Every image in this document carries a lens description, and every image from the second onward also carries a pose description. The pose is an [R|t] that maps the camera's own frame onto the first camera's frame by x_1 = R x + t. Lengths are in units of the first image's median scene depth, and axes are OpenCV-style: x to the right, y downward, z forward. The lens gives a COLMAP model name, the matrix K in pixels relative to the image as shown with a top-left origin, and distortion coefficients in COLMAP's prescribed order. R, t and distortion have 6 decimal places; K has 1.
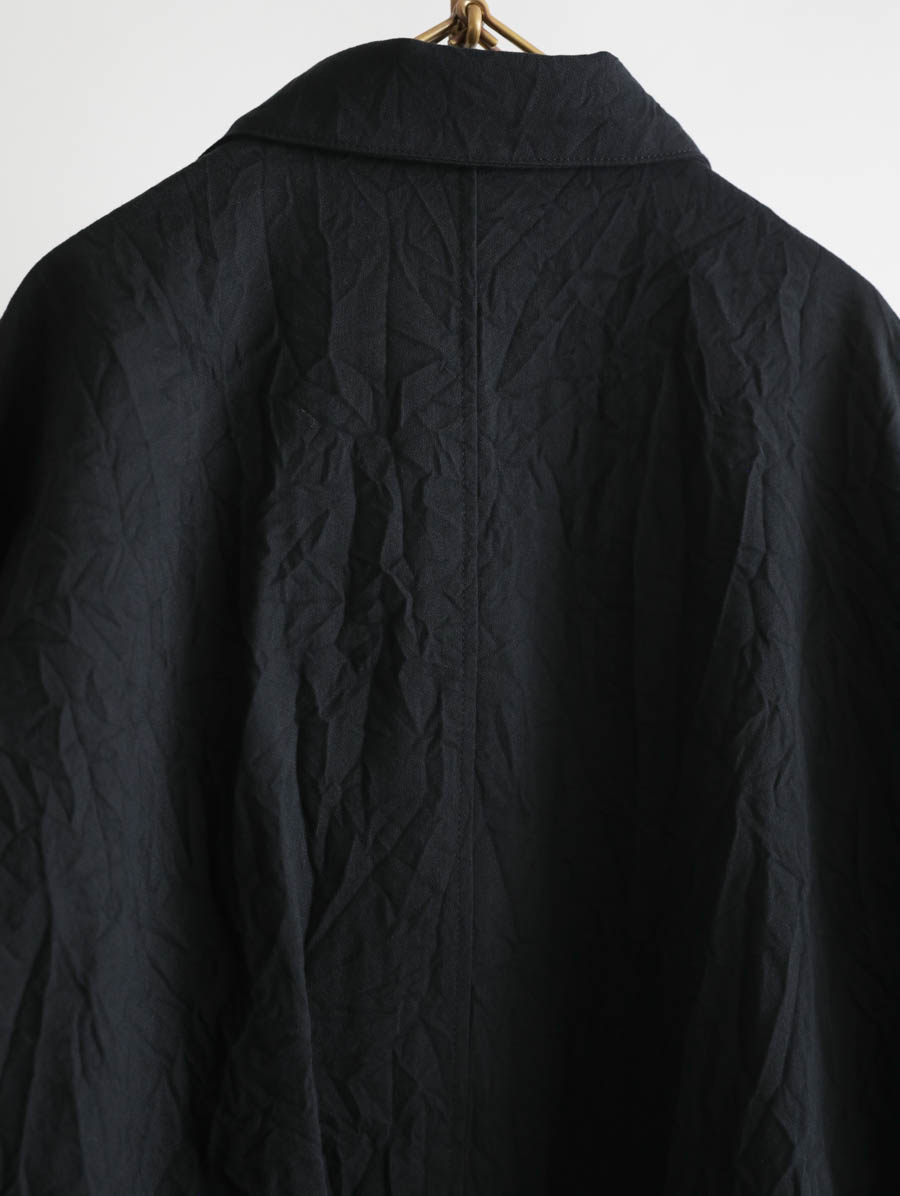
lens RADIAL K [[1706.9, 0, 450.0], [0, 1706.9, 598.0], [0, 0, 1]] dist [0.020811, 0.042945]
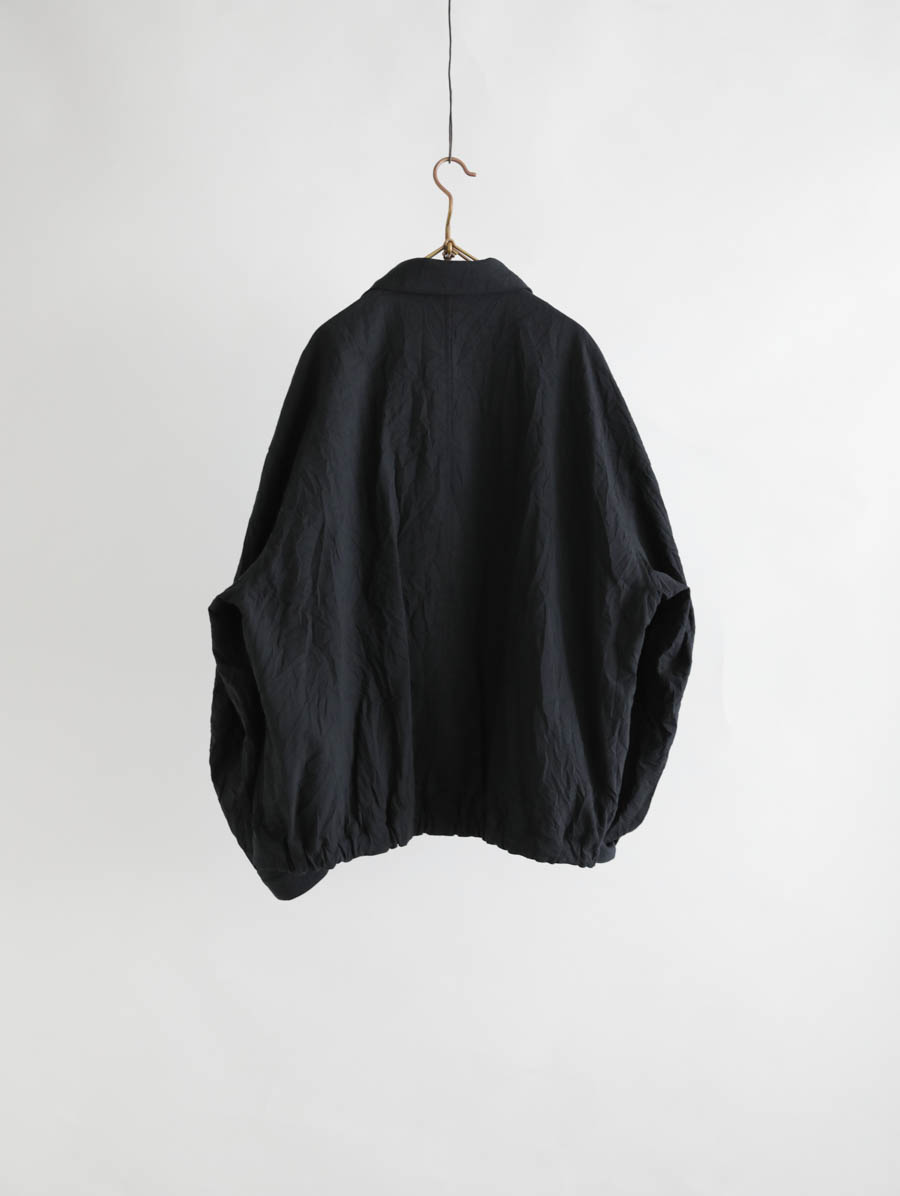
lens RADIAL K [[1706.9, 0, 450.0], [0, 1706.9, 598.0], [0, 0, 1]] dist [0.020811, 0.042945]
pose [[0.995566, 0.004979, -0.093932, 0.322852], [0.002301, 0.997010, 0.077238, 0.067684], [0.094036, -0.077111, 0.992578, -2.245691]]
